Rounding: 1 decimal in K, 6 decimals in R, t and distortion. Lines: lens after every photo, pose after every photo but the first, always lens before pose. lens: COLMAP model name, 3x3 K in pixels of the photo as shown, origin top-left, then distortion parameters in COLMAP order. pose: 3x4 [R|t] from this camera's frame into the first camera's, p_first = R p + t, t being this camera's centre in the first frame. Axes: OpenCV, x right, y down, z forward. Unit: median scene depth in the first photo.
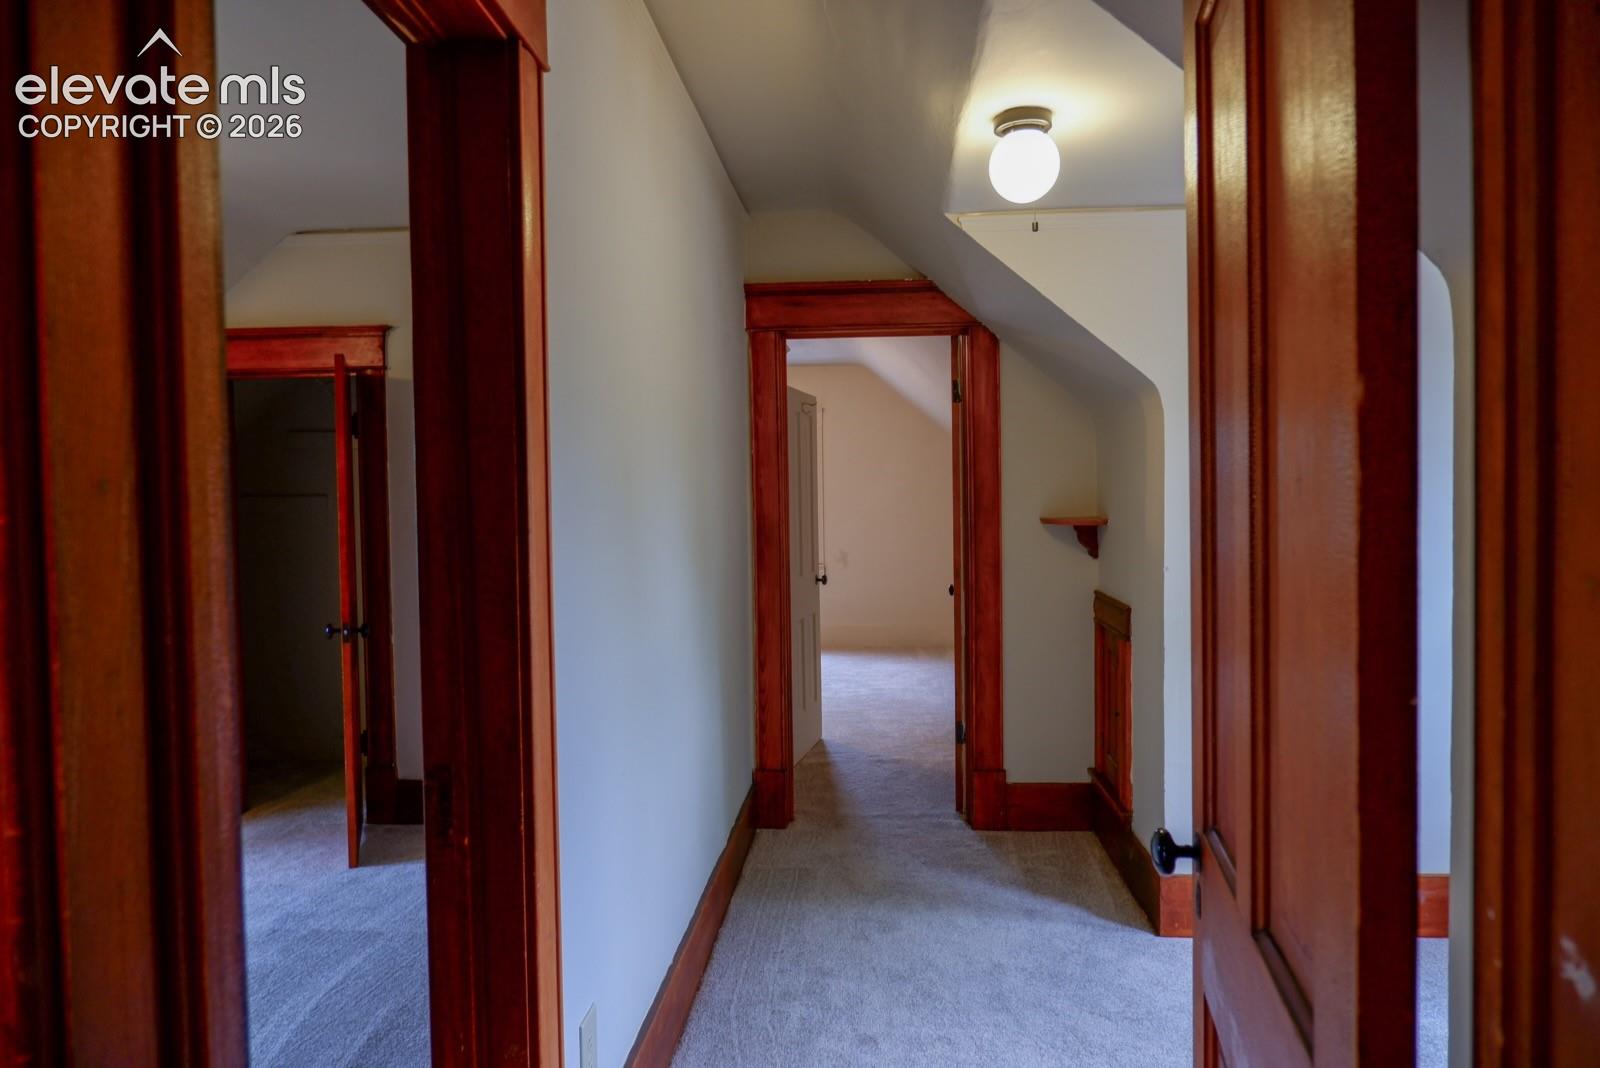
lens RADIAL K [[1034.9, 0, 800.0], [0, 1034.9, 534.0], [0, 0, 1]] dist [-0.018293, 0.001100]
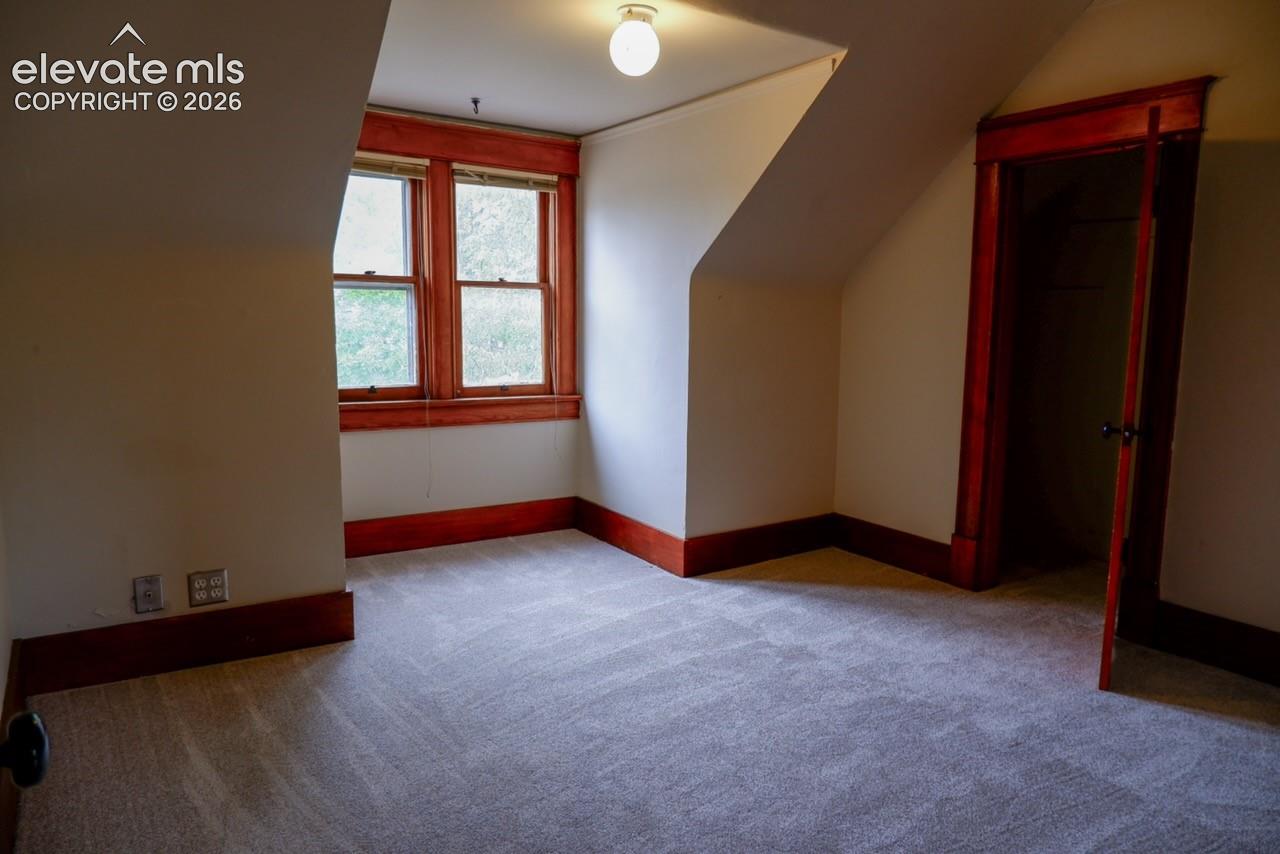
lens RADIAL K [[827.9, 0, 640.0], [0, 827.9, 427.0], [0, 0, 1]] dist [-0.018293, 0.001100]
pose [[0.616347, 0.130818, -0.776532, -0.150455], [-0.040557, 0.990070, 0.134601, 0.011292], [0.786429, -0.051468, 0.615532, 0.237305]]
